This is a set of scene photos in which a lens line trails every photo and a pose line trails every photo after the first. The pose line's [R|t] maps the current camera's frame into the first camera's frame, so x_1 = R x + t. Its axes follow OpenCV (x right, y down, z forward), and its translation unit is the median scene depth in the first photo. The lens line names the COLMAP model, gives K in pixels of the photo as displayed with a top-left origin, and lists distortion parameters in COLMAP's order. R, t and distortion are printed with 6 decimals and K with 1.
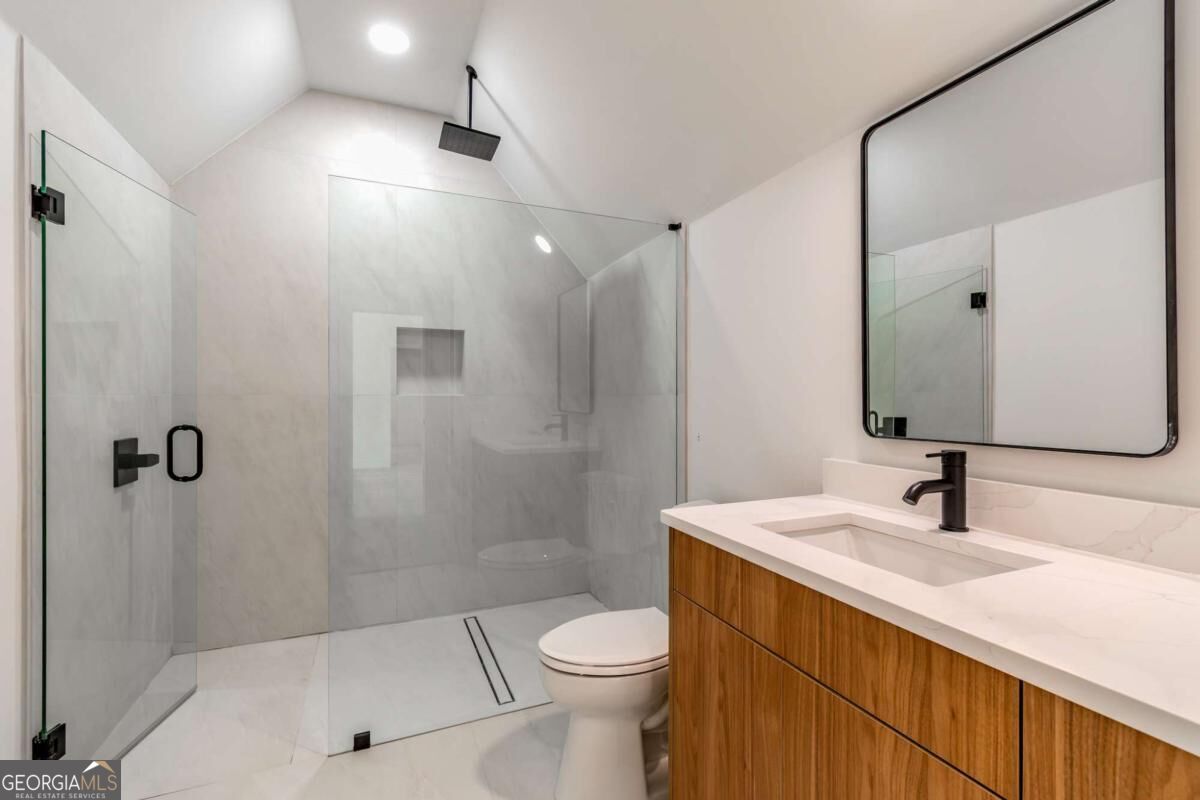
lens RADIAL K [[527.0, 0, 602.8], [0, 527.0, 398.2], [0, 0, 1]] dist [-0.000950, 0.000042]
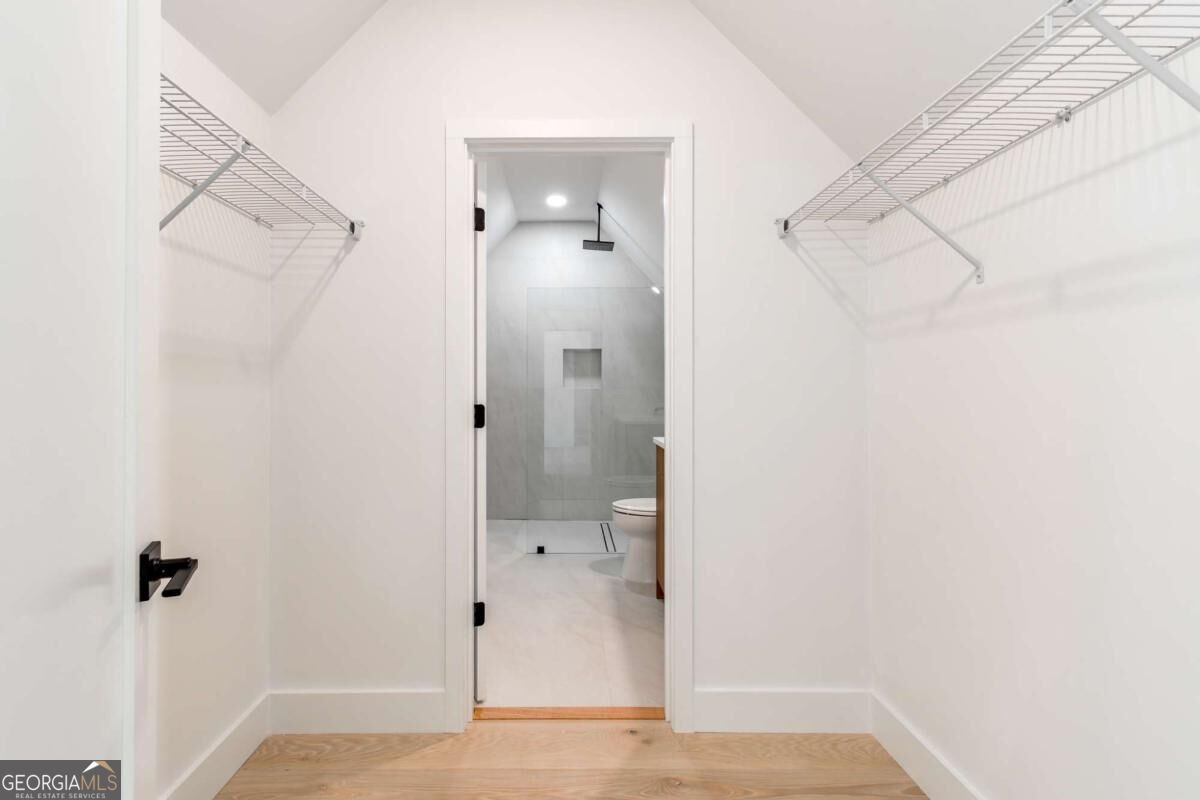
lens RADIAL K [[527.0, 0, 592.5], [0, 527.0, 396.8], [0, 0, 1]] dist [-0.000950, 0.000042]
pose [[0.935024, 0.004741, -0.354552, 0.342869], [-0.001697, 0.999959, 0.008895, 0.006446], [0.354580, -0.007715, 0.934994, -0.638339]]
